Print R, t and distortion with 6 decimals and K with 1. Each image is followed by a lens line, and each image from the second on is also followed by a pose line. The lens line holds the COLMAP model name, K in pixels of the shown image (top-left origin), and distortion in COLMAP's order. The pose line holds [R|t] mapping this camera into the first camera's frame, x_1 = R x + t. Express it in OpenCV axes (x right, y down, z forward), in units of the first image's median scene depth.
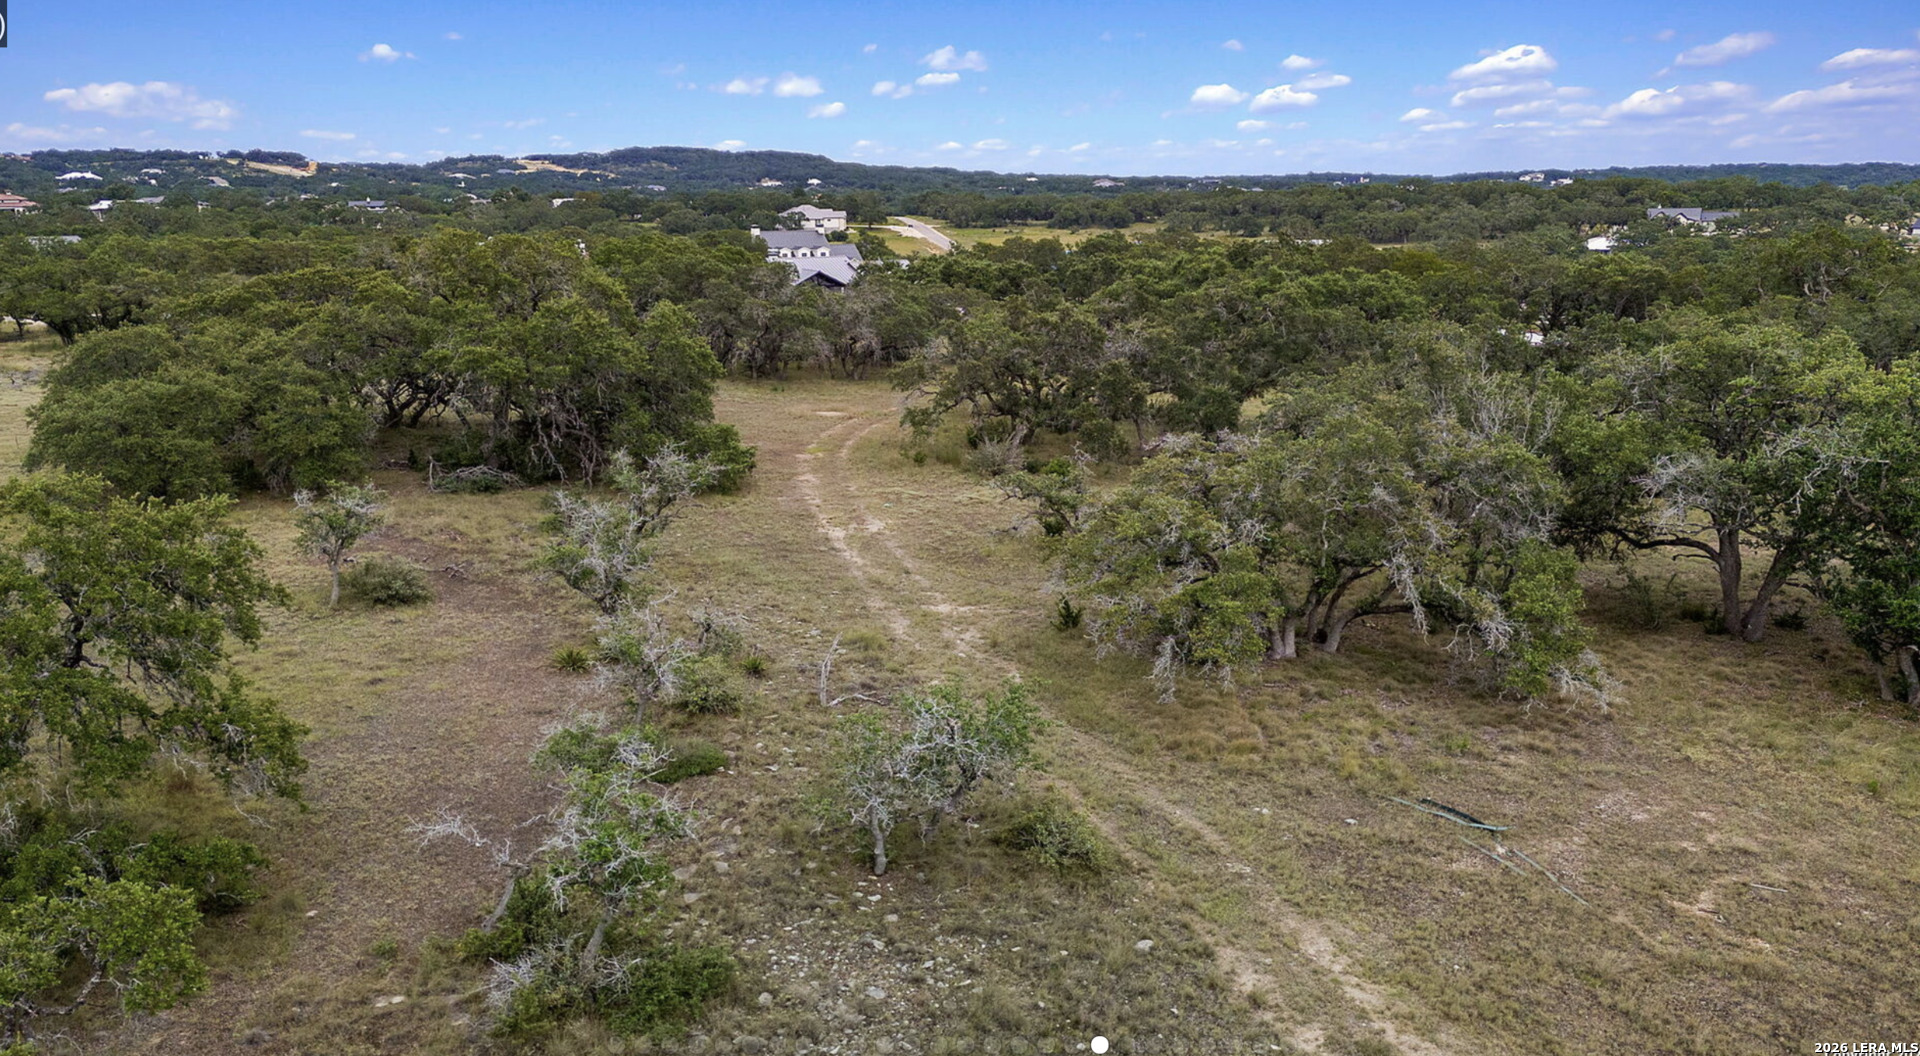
lens RADIAL K [[1498.5, 0, 960.0], [0, 1498.5, 528.0], [0, 0, 1]] dist [0.084990, -0.089911]
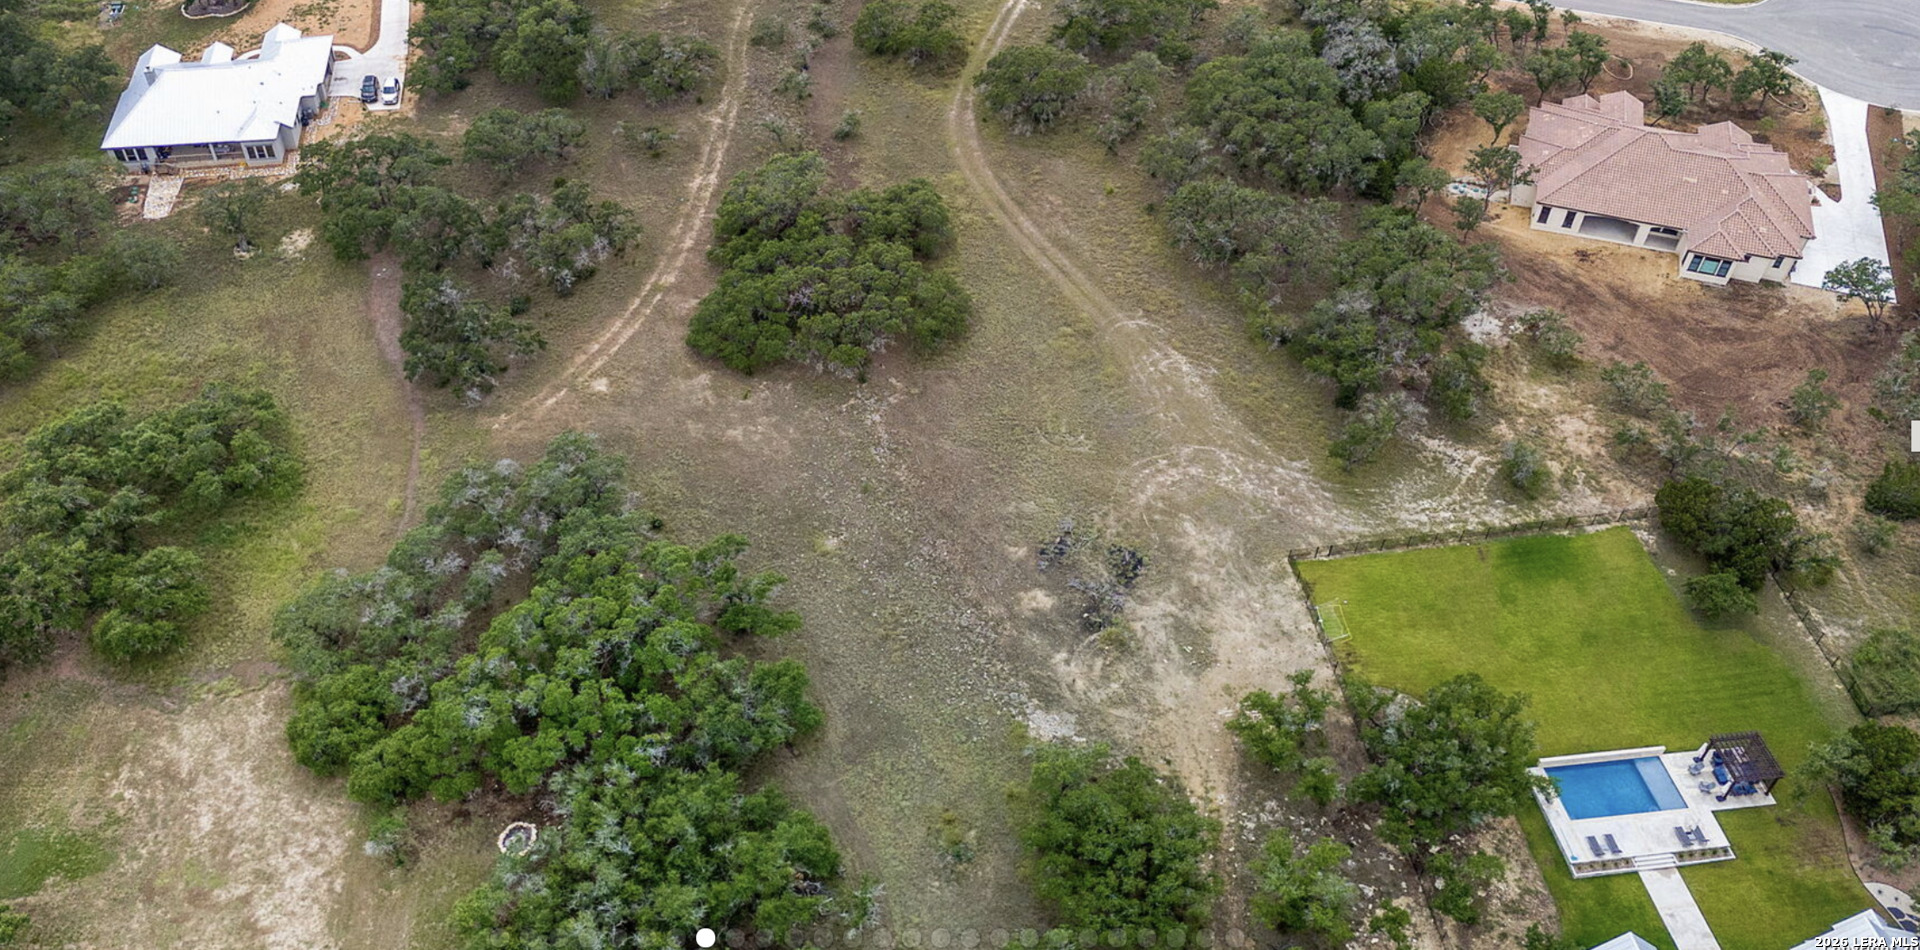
lens RADIAL K [[1582.7, 0, 879.2], [0, 1582.7, 368.2], [0, 0, 1]] dist [0.127745, -0.215747]
pose [[-0.942175, -0.228279, 0.245345, -1.307155], [0.075596, 0.568465, 0.819227, -2.448408], [-0.326482, 0.790402, -0.518337, 2.890792]]
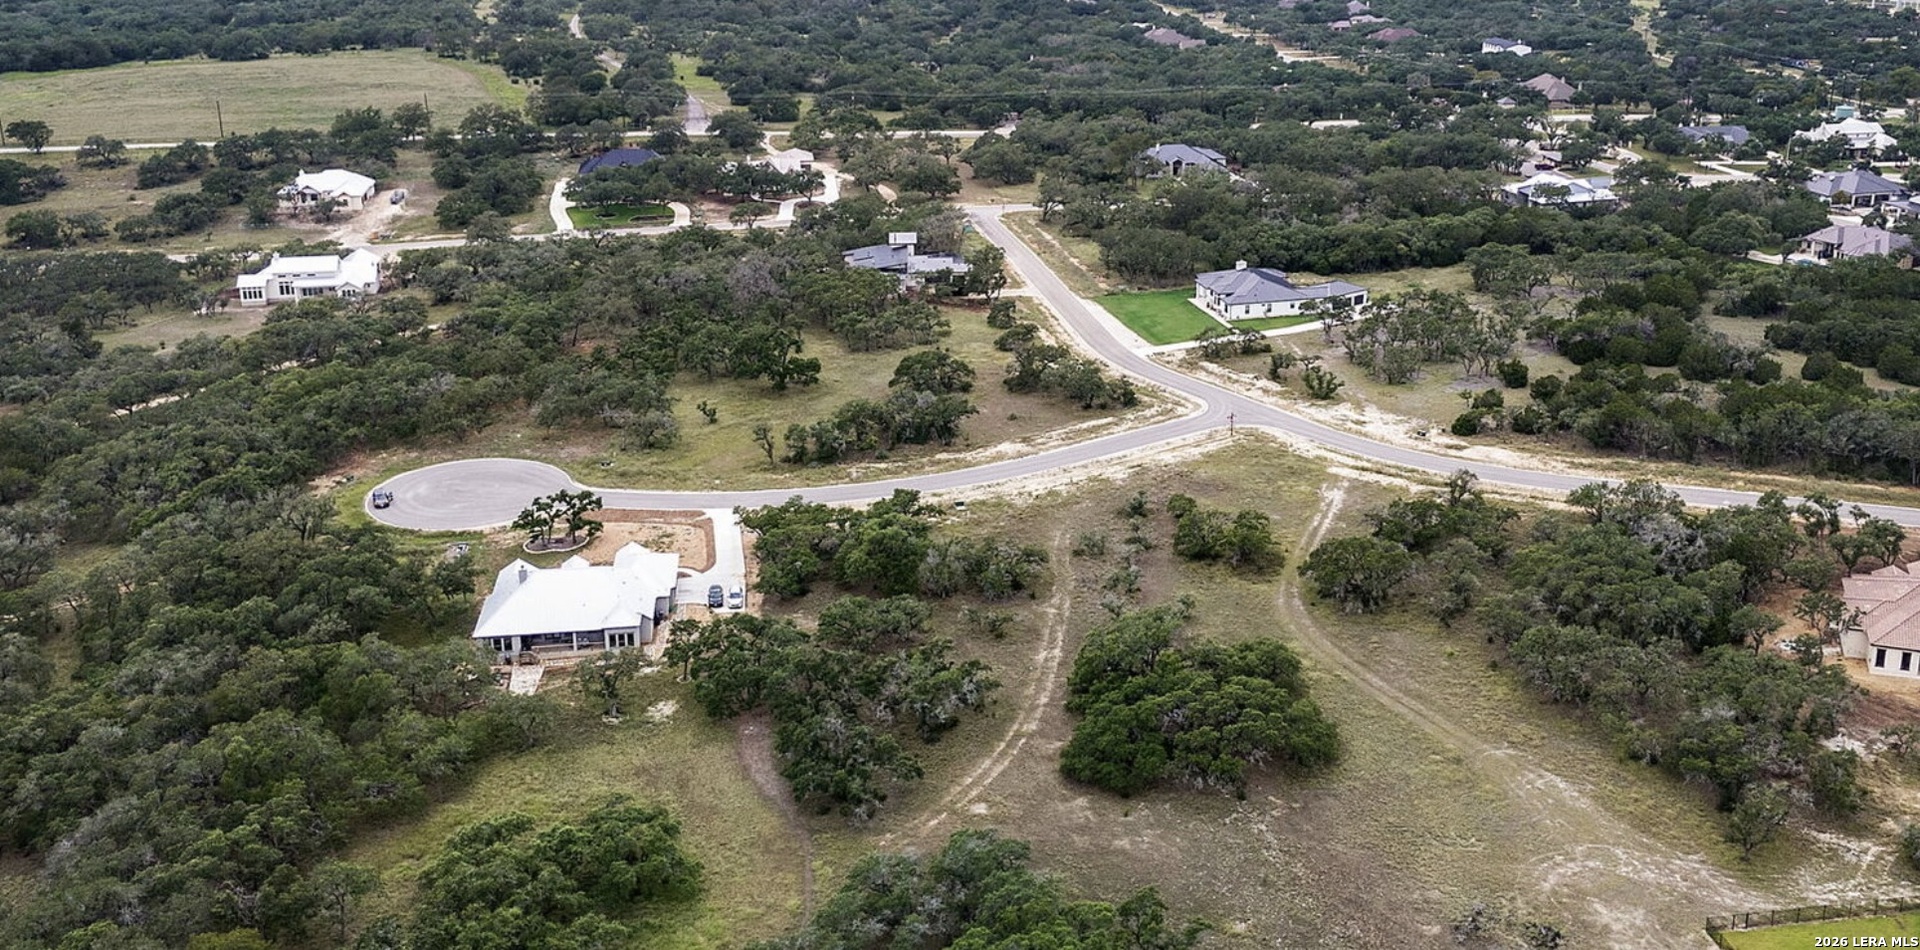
lens RADIAL K [[1859.2, 0, 1015.0], [0, 1859.2, 334.4], [0, 0, 1]] dist [0.107552, -0.144552]
pose [[-0.943746, -0.078635, 0.321184, -1.220758], [0.086618, 0.878609, 0.469621, -2.467578], [-0.319124, 0.471024, -0.822373, 3.960912]]
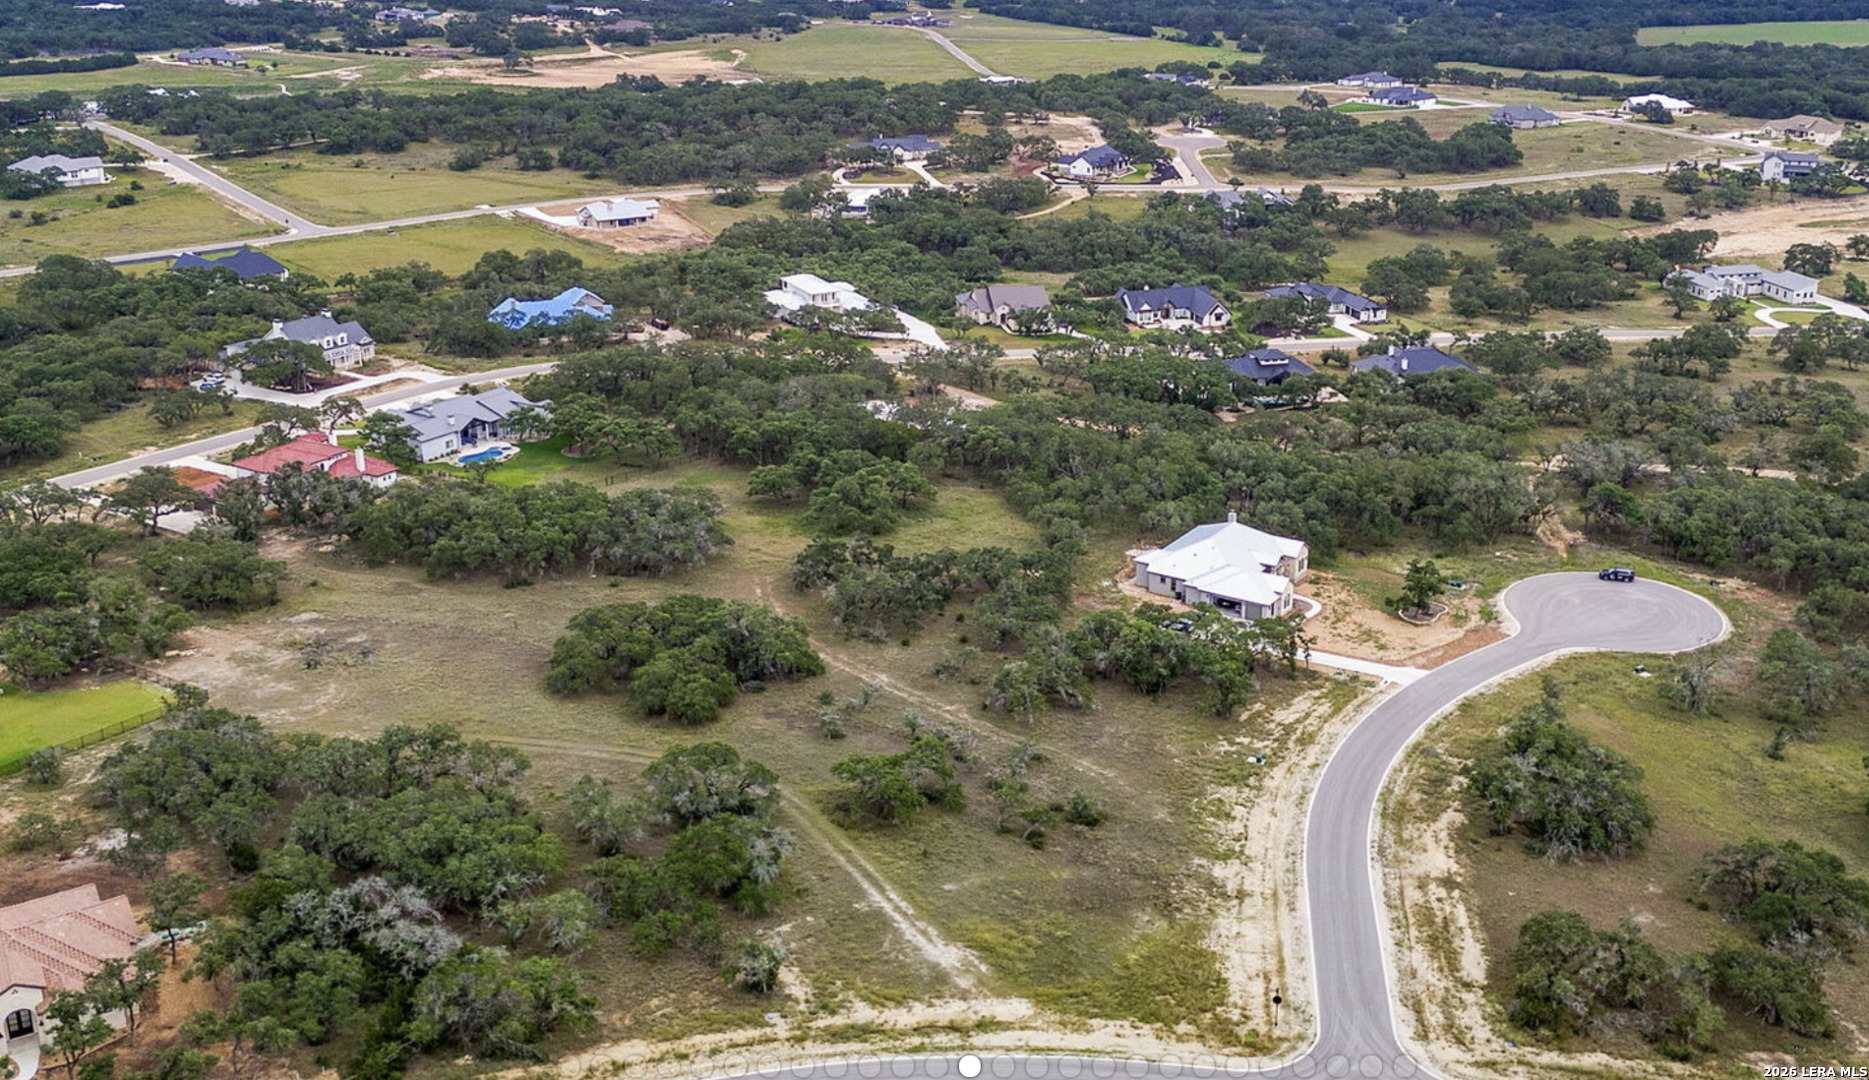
lens RADIAL K [[1811.9, 0, 991.9], [0, 1811.9, 429.0], [0, 0, 1]] dist [0.162012, -0.396321]
pose [[0.860825, -0.139522, 0.489402, -1.773738], [0.105534, 0.989719, 0.096530, -0.926941], [-0.497839, -0.031447, 0.866699, -2.652676]]
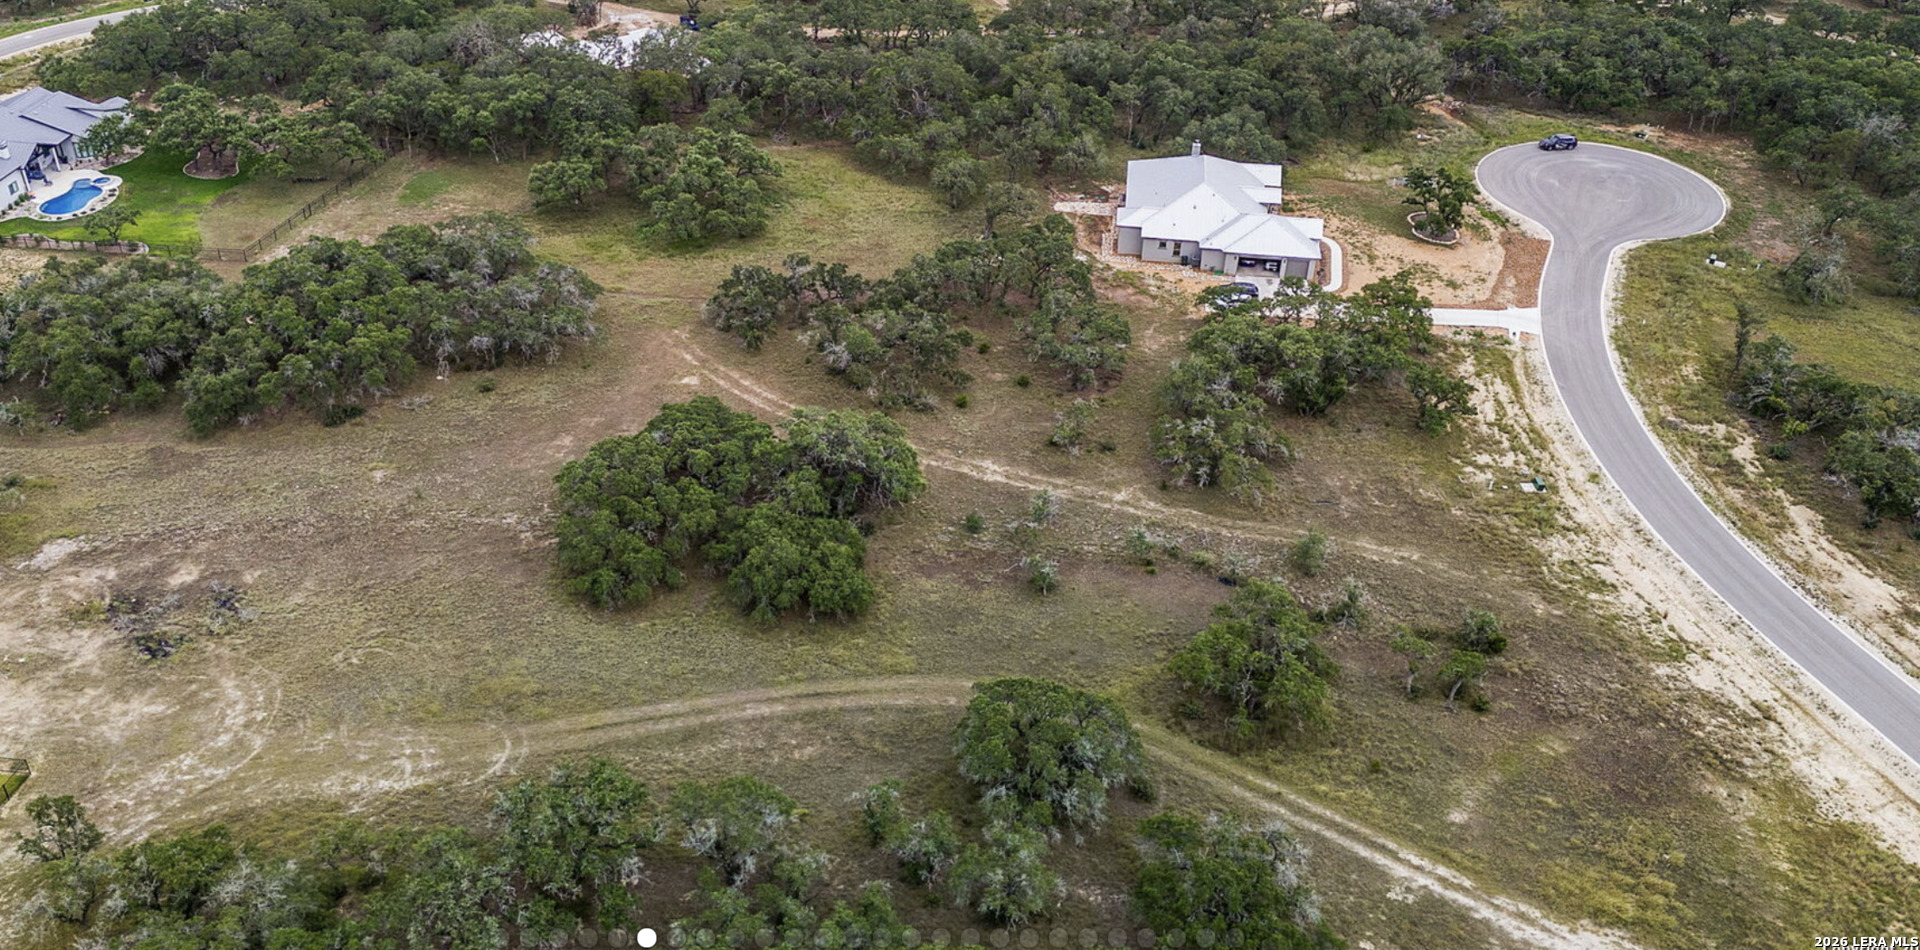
lens RADIAL K [[1590.0, 0, 875.6], [0, 1590.0, 359.1], [0, 0, 1]] dist [0.089078, -0.082209]
pose [[0.584161, -0.412973, 0.698720, -1.959170], [0.168796, 0.903868, 0.393103, -1.245161], [-0.793892, -0.111694, 0.597713, -0.414010]]
